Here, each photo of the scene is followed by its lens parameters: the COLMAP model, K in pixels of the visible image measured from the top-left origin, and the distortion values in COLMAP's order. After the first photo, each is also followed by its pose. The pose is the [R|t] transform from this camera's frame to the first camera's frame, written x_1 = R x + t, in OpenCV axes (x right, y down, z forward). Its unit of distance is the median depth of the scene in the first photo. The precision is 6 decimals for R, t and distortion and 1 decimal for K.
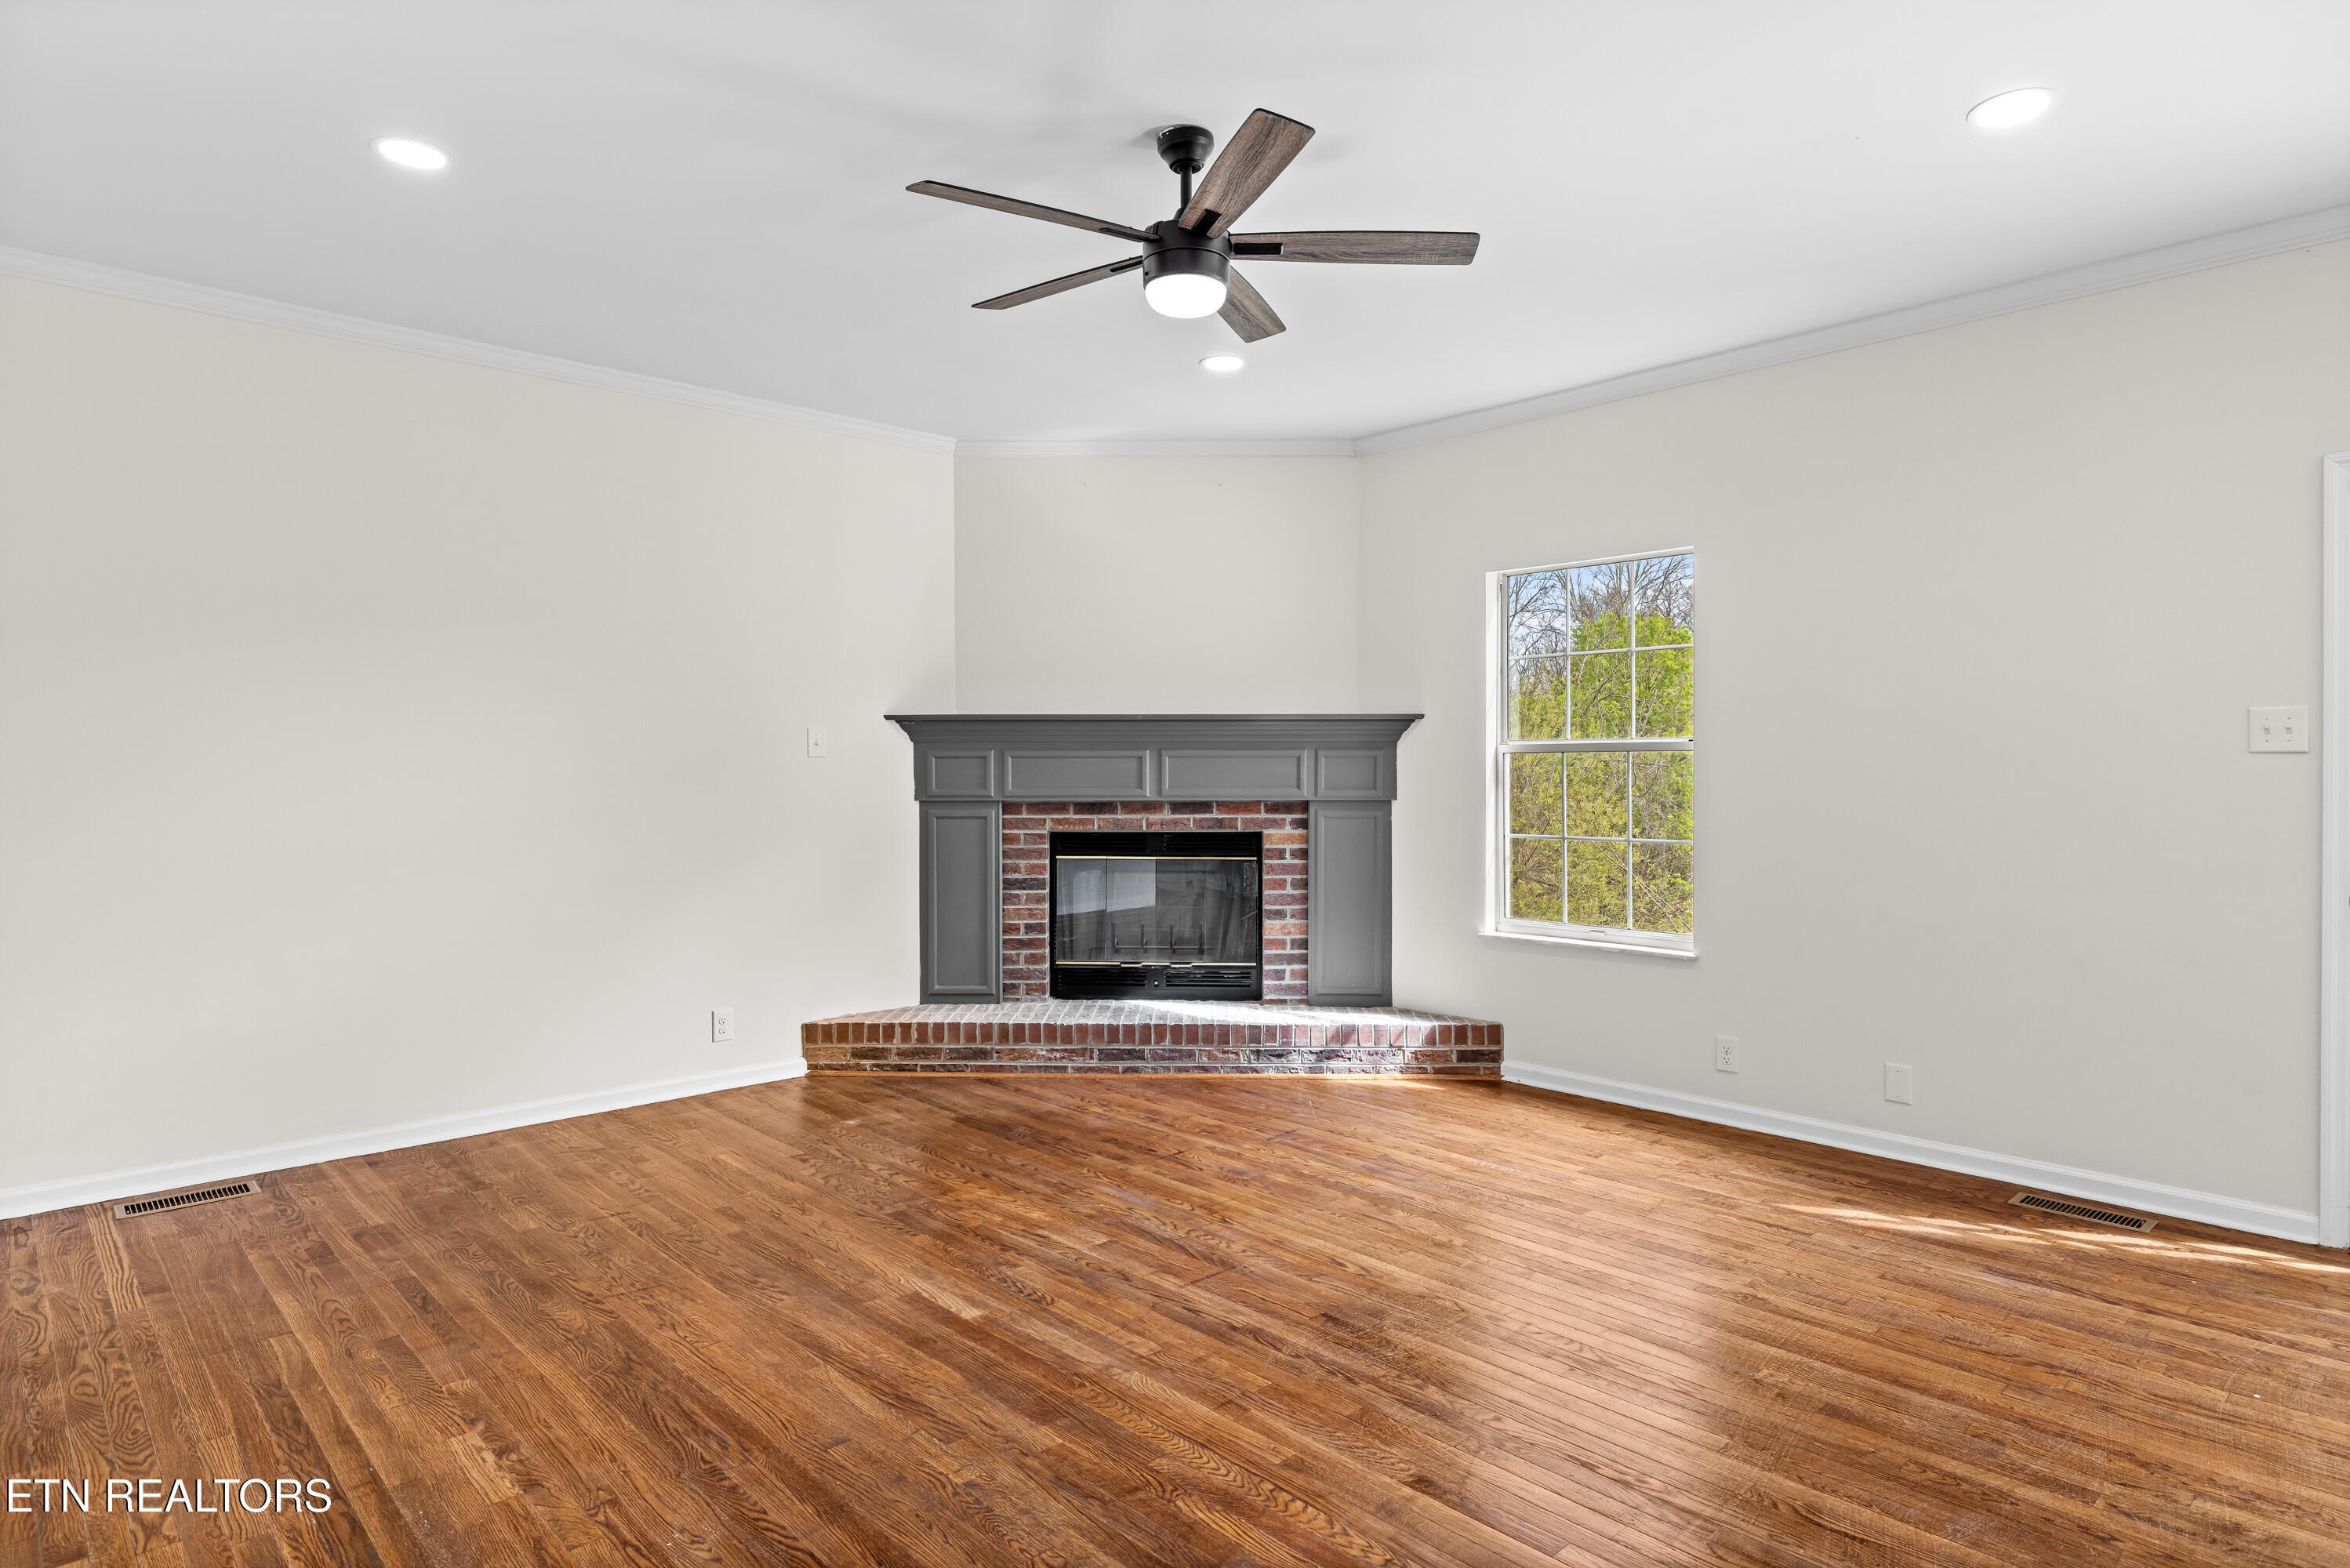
lens RADIAL K [[1302.3, 0, 1169.7], [0, 1302.3, 762.9], [0, 0, 1]] dist [0.003992, 0.000206]
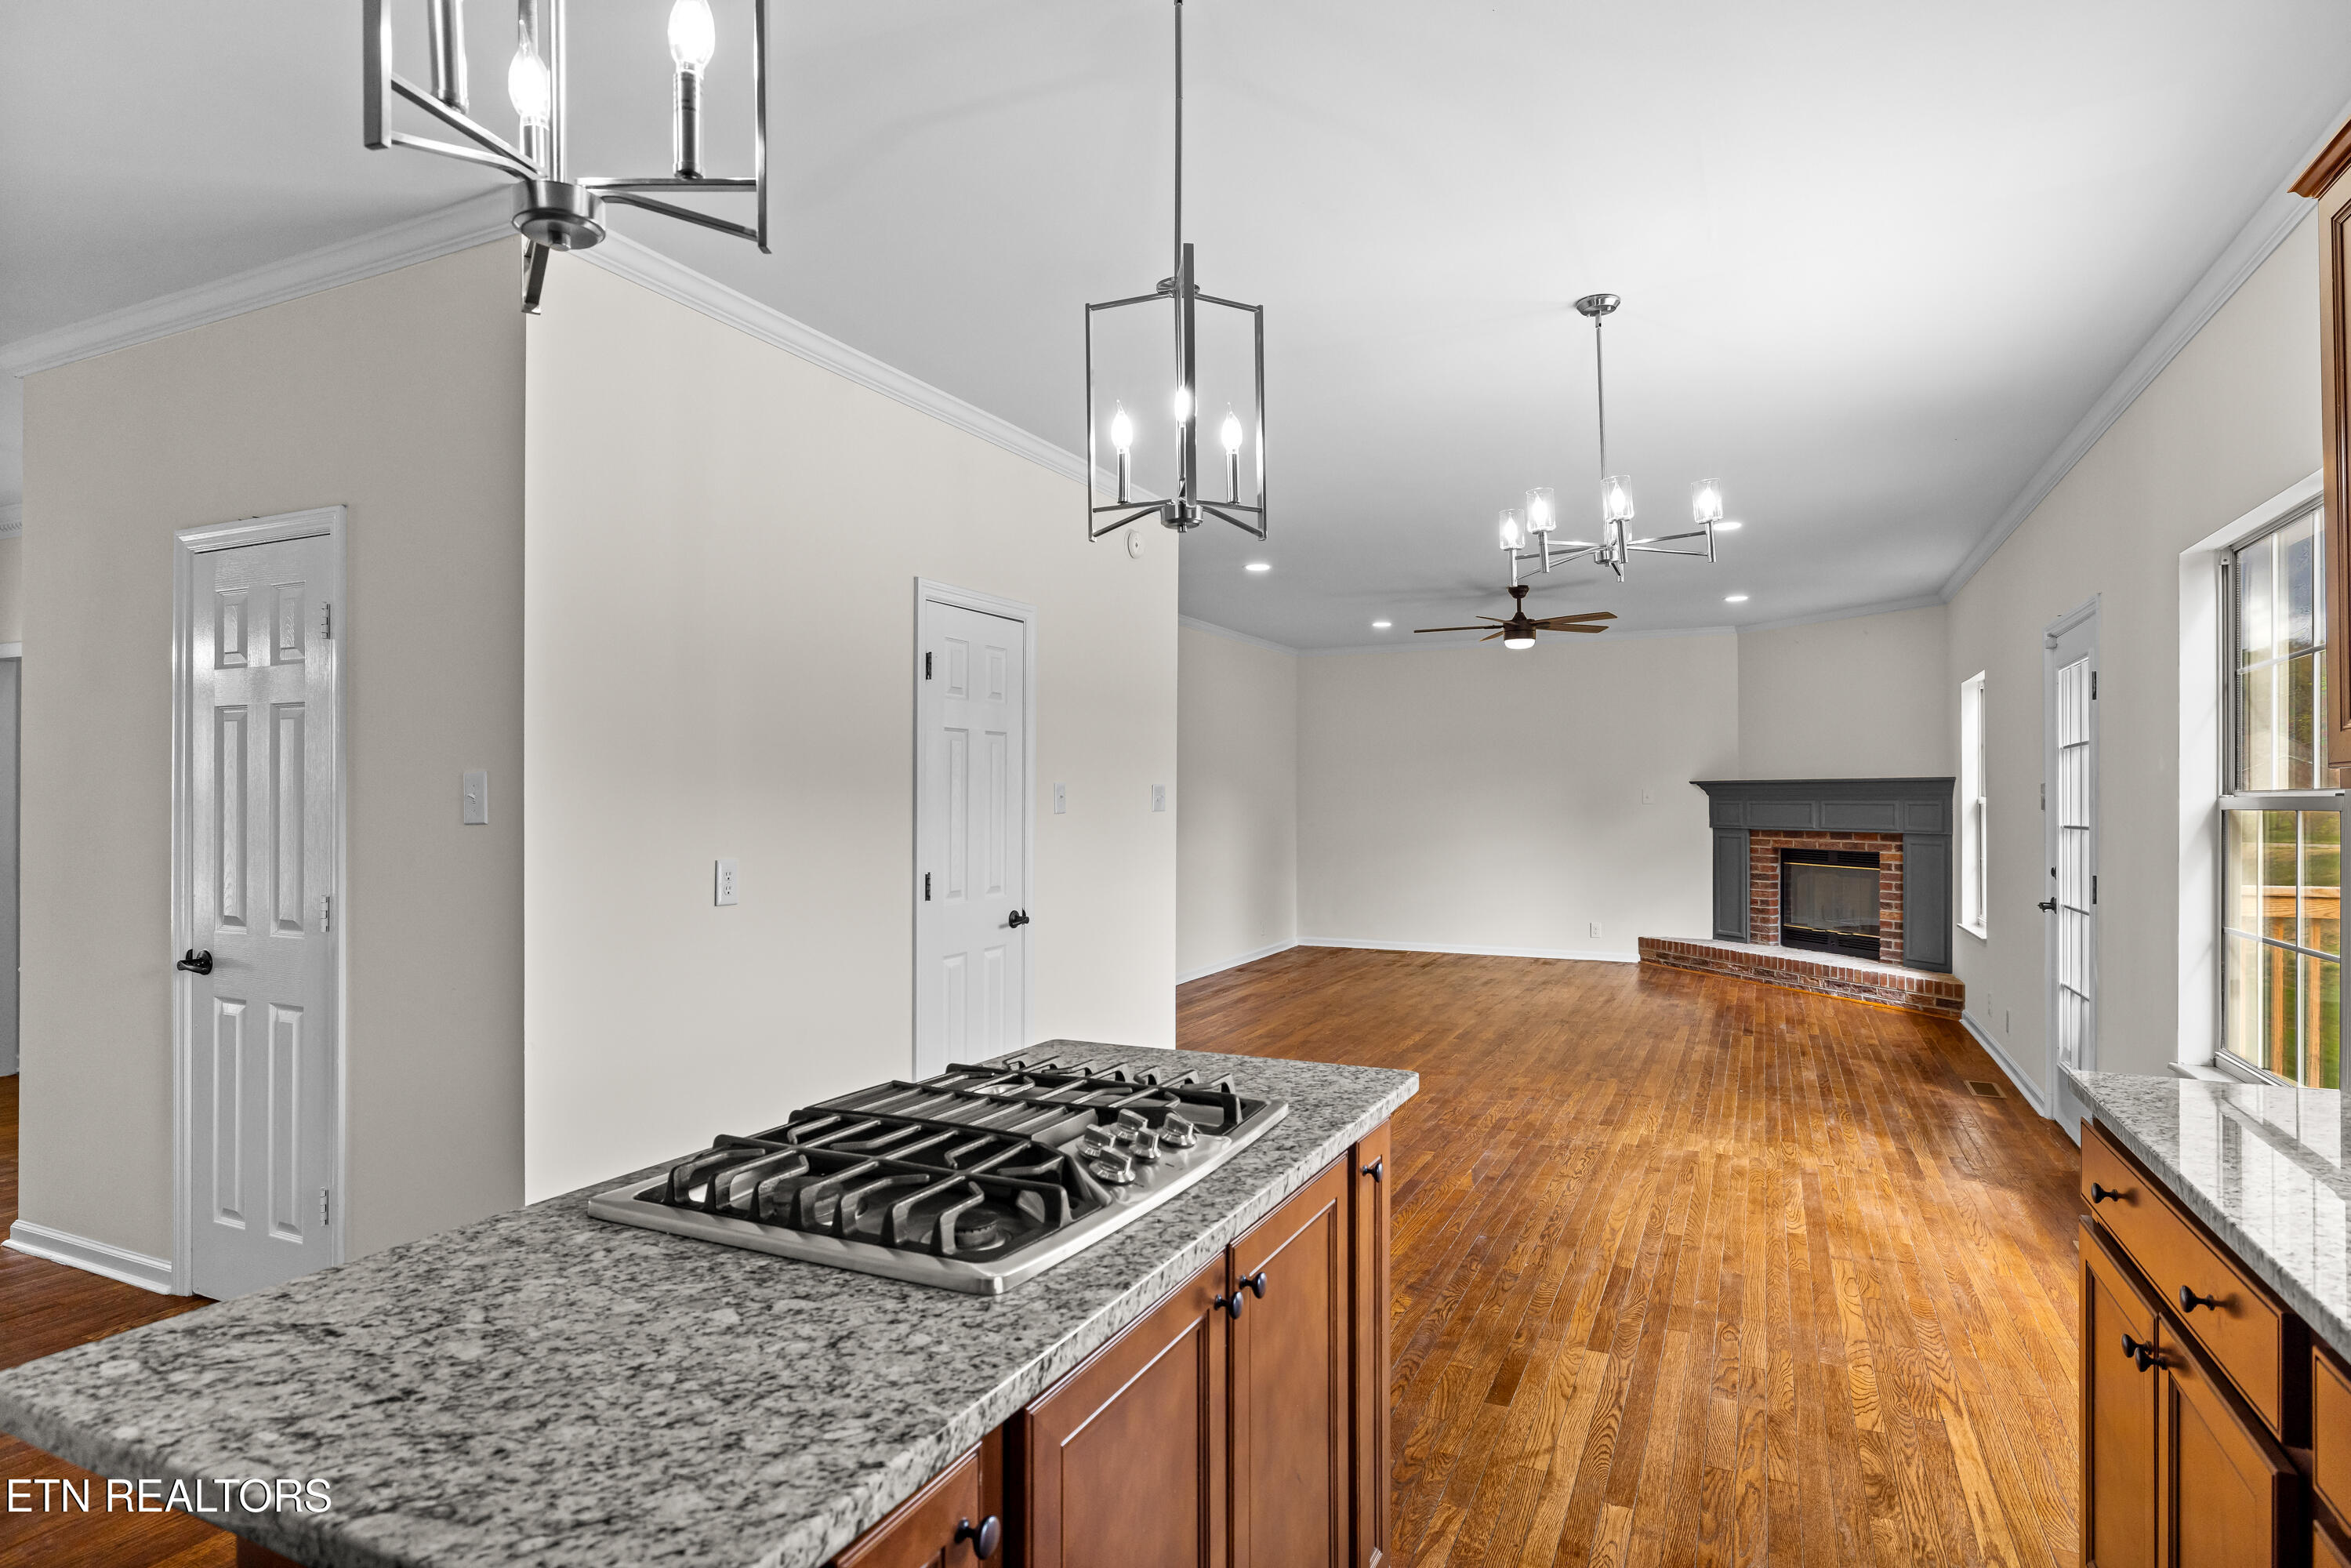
lens RADIAL K [[1238.7, 0, 1167.3], [0, 1238.7, 796.7], [0, 0, 1]] dist [-0.001810, -0.000753]
pose [[0.346947, -0.001066, -0.937884, 1.175473], [0.005584, 0.999984, 0.000930, -0.020408], [0.937868, -0.005560, 0.346947, -0.323374]]
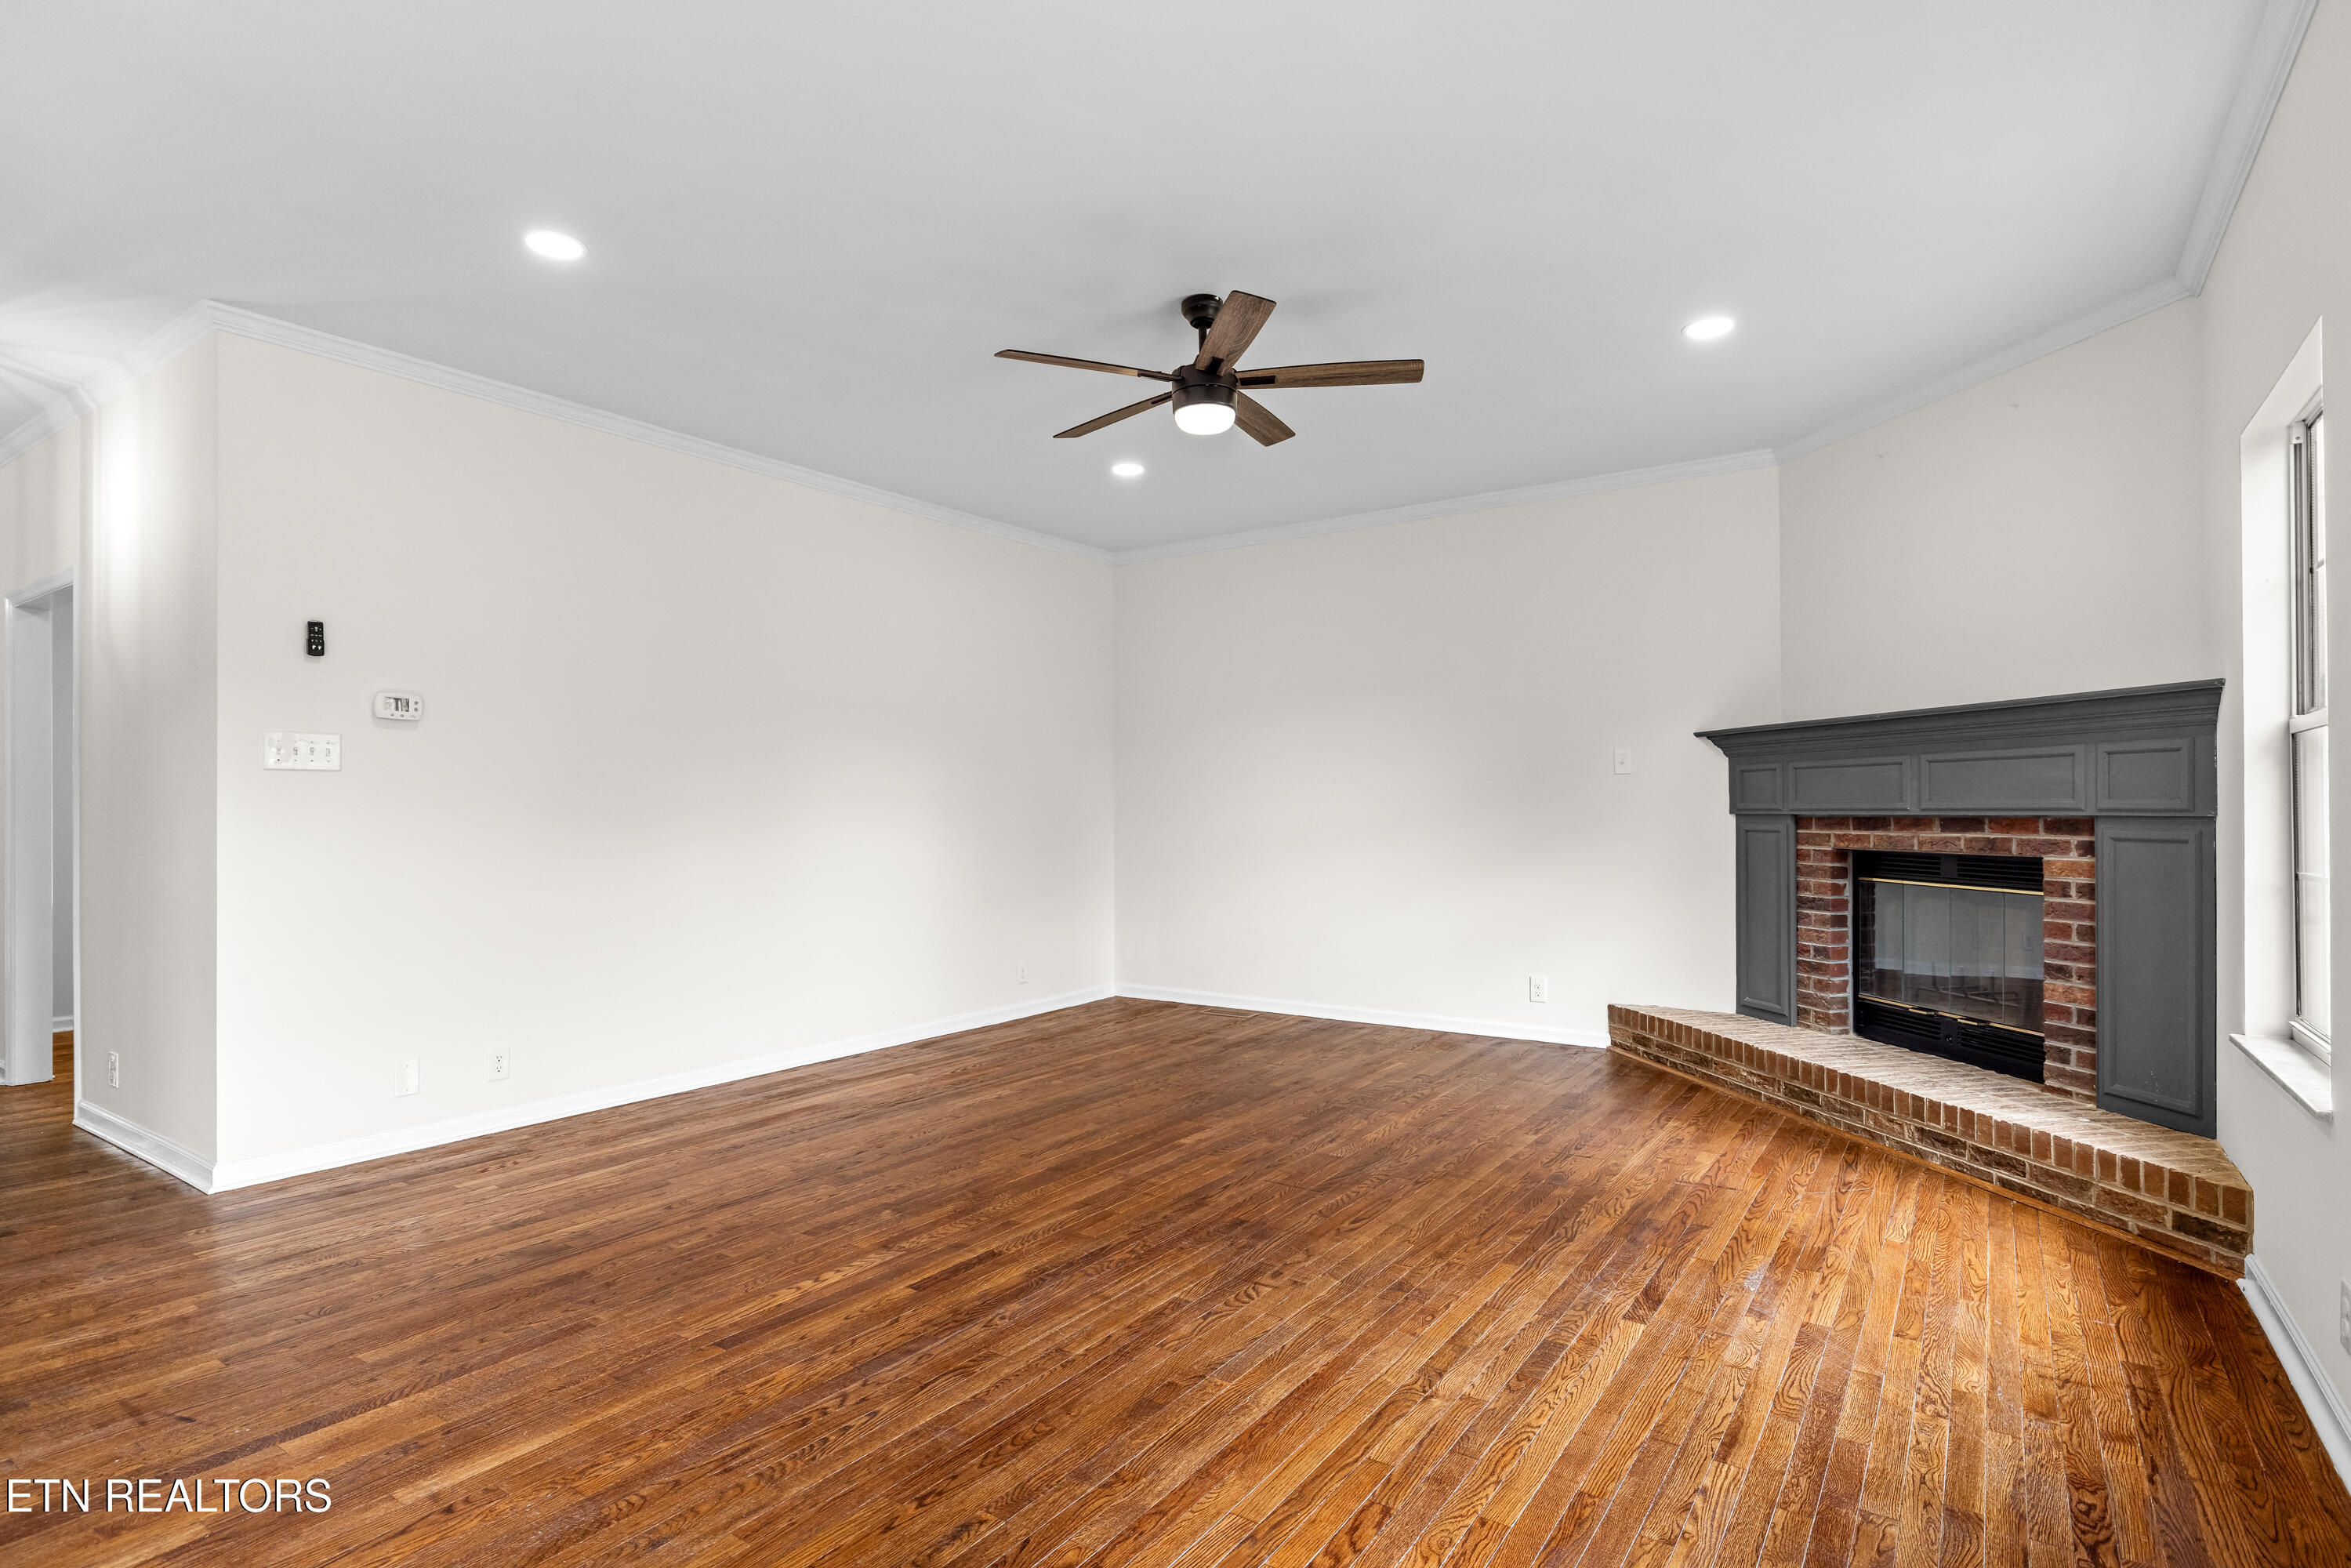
lens RADIAL K [[1189.2, 0, 1183.6], [0, 1189.2, 805.4], [0, 0, 1]] dist [0.000475, -0.001396]
pose [[0.205749, -0.003606, -0.978598, 0.633309], [0.006571, 0.999976, -0.002304, 0.021447], [0.978583, -0.005957, 0.205768, 0.384161]]
